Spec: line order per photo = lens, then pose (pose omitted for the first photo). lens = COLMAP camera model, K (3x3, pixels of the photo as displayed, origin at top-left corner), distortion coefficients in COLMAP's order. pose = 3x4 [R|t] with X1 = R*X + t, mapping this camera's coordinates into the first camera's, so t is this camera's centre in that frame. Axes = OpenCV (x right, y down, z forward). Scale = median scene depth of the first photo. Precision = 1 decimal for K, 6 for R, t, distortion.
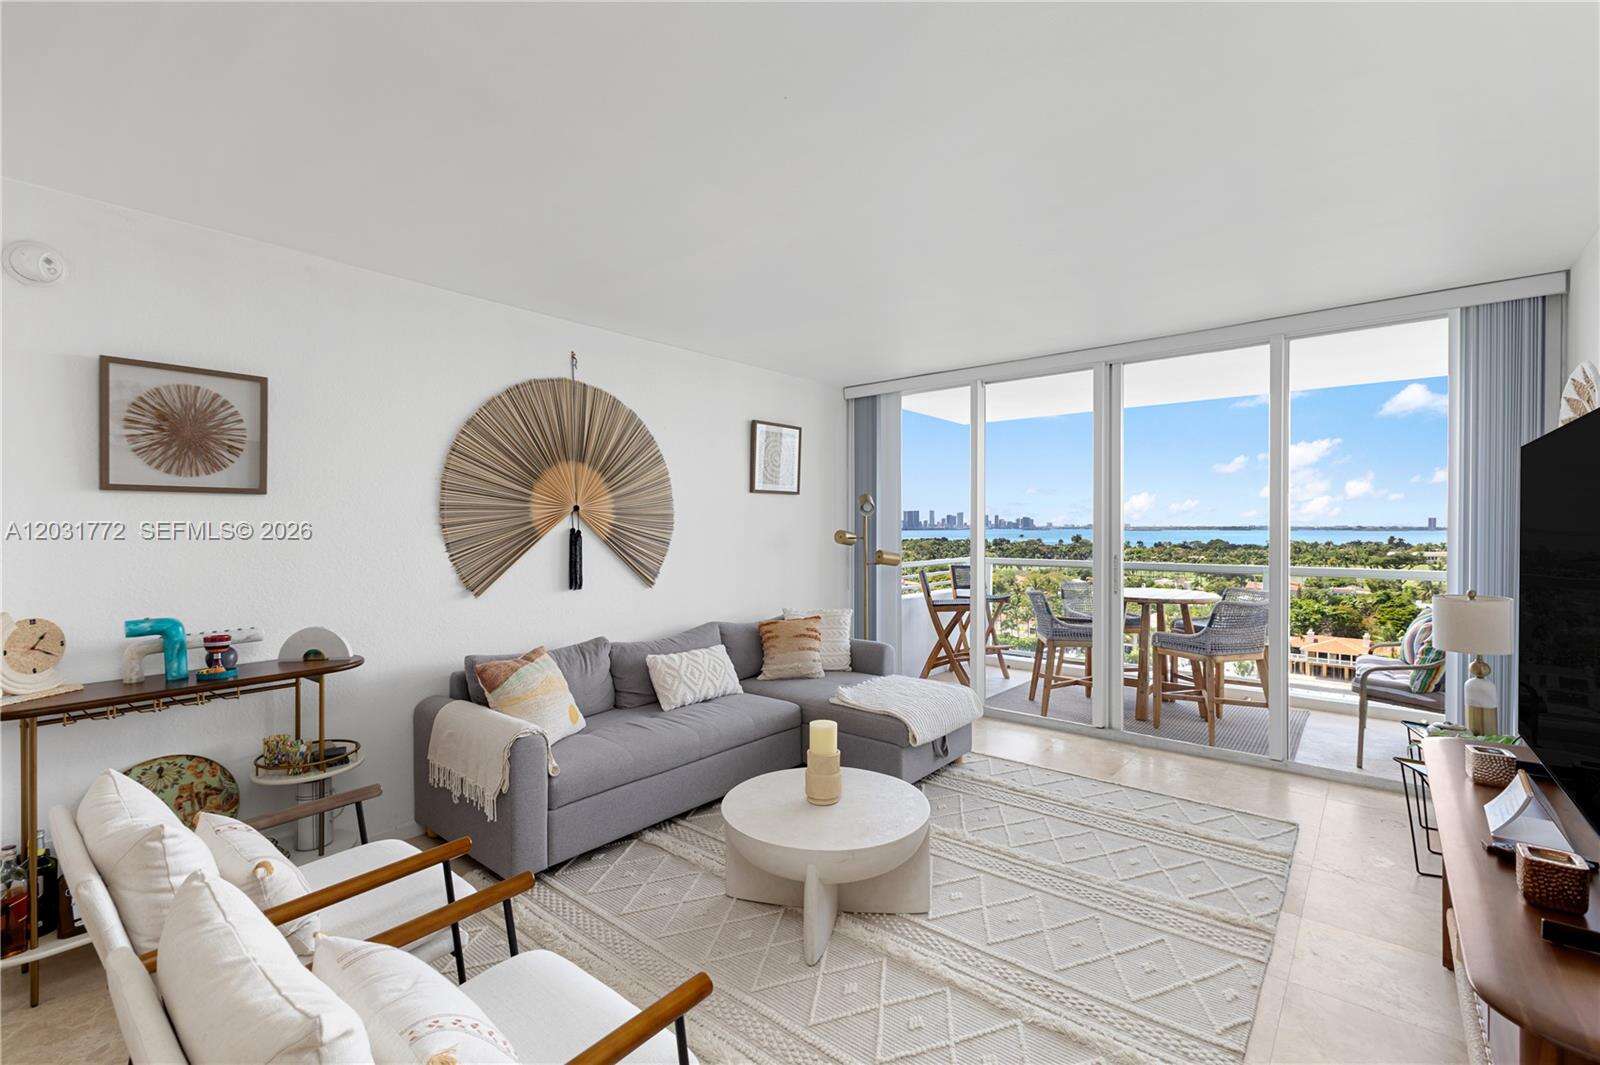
lens RADIAL K [[688.4, 0, 814.4], [0, 688.4, 529.7], [0, 0, 1]] dist [0.002090, -0.000099]
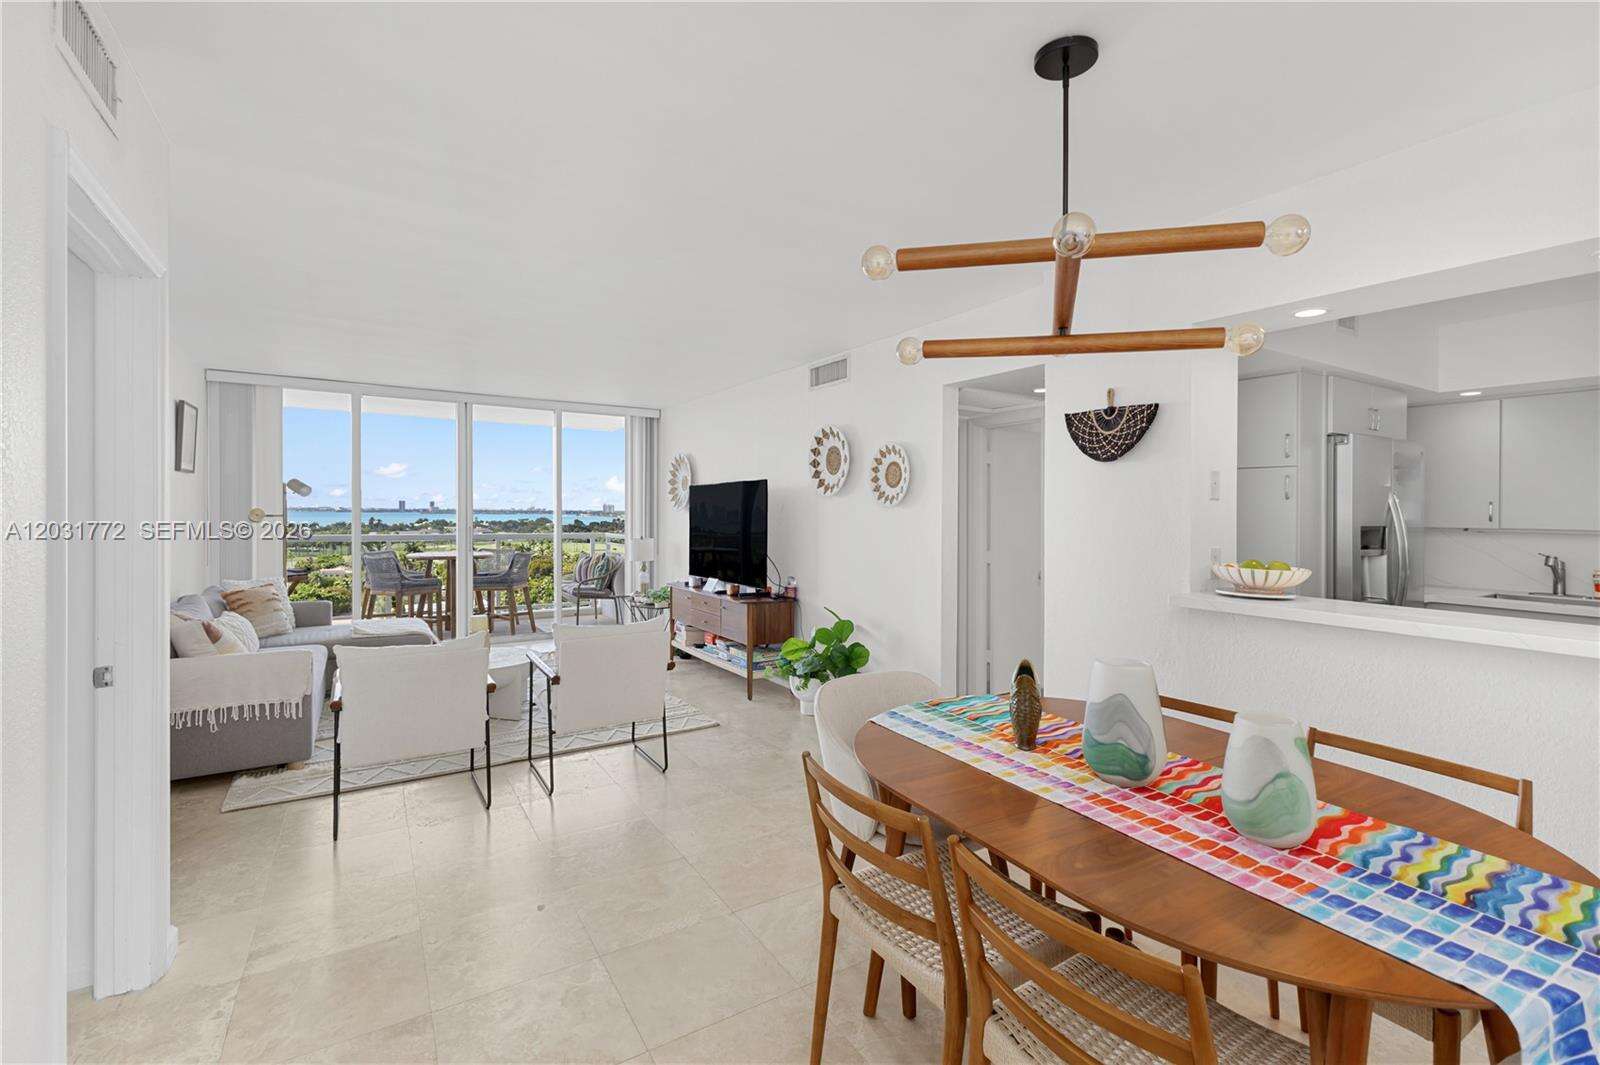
lens RADIAL K [[703.1, 0, 800.0], [0, 703.1, 532.5], [0, 0, 1]] dist [0.002308, 0.000172]
pose [[0.332843, -0.025913, 0.942626, -0.948294], [-0.002105, 0.999599, 0.028223, 0.003976], [-0.942980, -0.011378, 0.332656, -0.269114]]
